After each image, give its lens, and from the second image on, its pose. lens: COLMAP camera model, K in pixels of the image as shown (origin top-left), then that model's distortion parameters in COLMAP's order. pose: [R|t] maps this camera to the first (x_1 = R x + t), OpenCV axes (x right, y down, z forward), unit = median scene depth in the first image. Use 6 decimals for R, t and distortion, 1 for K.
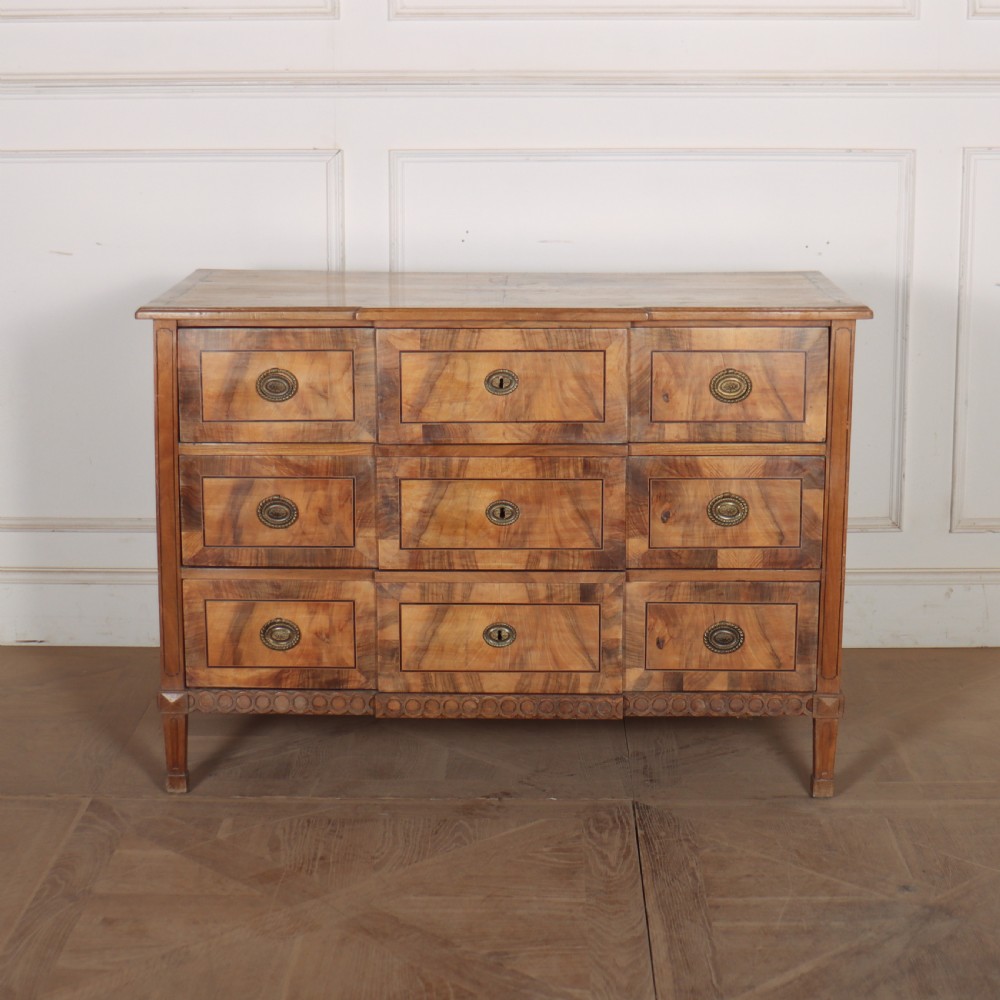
lens RADIAL K [[2051.5, 0, 498.4], [0, 2051.5, 502.2], [0, 0, 1]] dist [-0.164046, 0.001949]
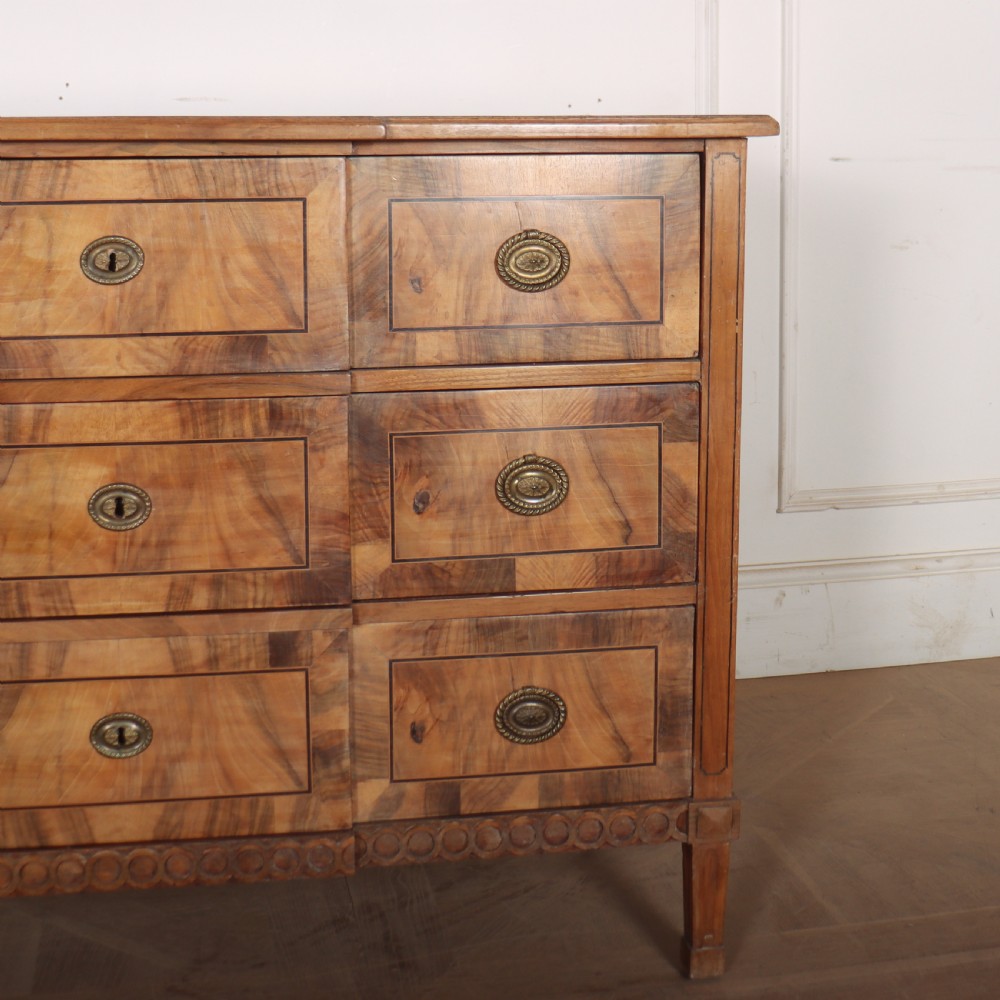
lens RADIAL K [[1796.9, 0, 554.1], [0, 1796.9, 260.0], [0, 0, 1]] dist [-0.183811, 0.177879]
pose [[0.973401, -0.014251, 0.228662, 0.007530], [0.044944, 0.990548, -0.129592, 0.006325], [-0.224654, 0.136422, 0.964842, 0.521418]]
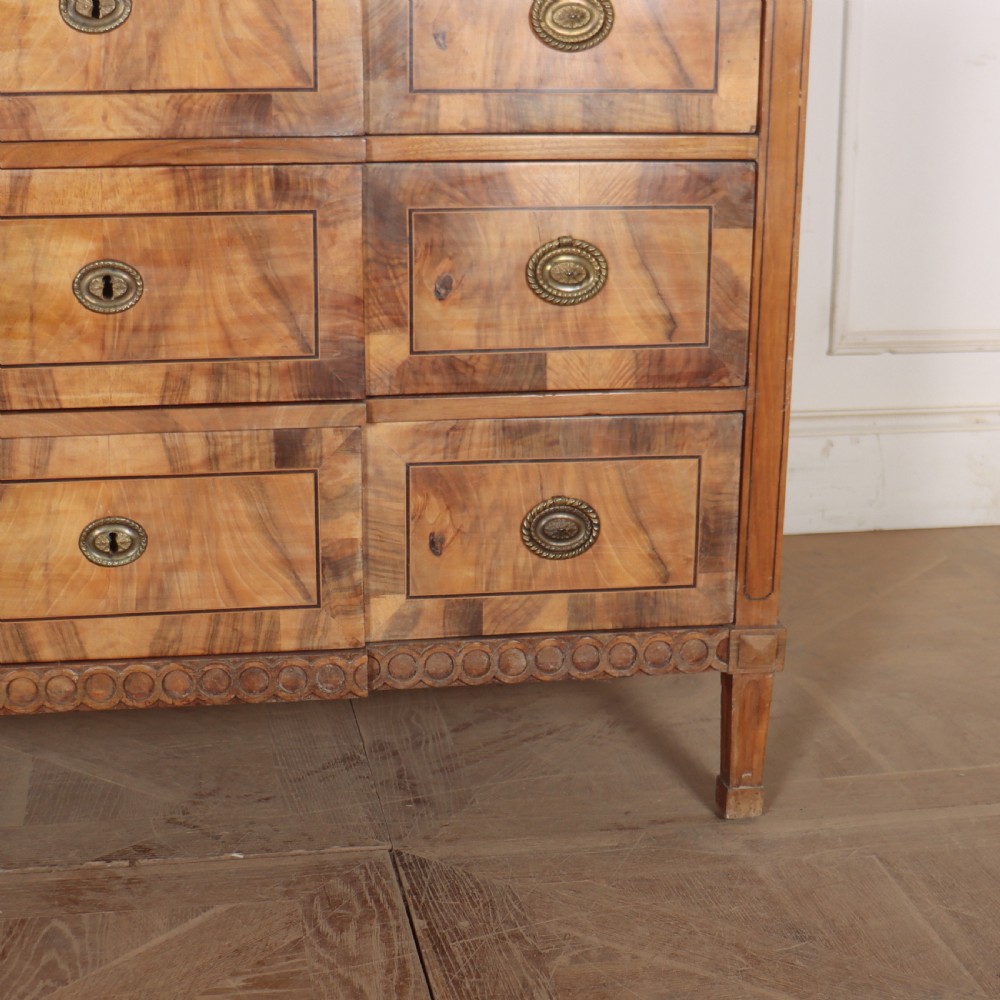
lens RADIAL K [[1933.3, 0, 551.1], [0, 1933.3, 581.0], [0, 0, 1]] dist [-0.184123, 0.165091]
pose [[0.976218, -0.047431, 0.211540, 0.005571], [0.028349, 0.995324, 0.092342, 0.035298], [-0.214931, -0.084149, 0.972997, 0.538795]]
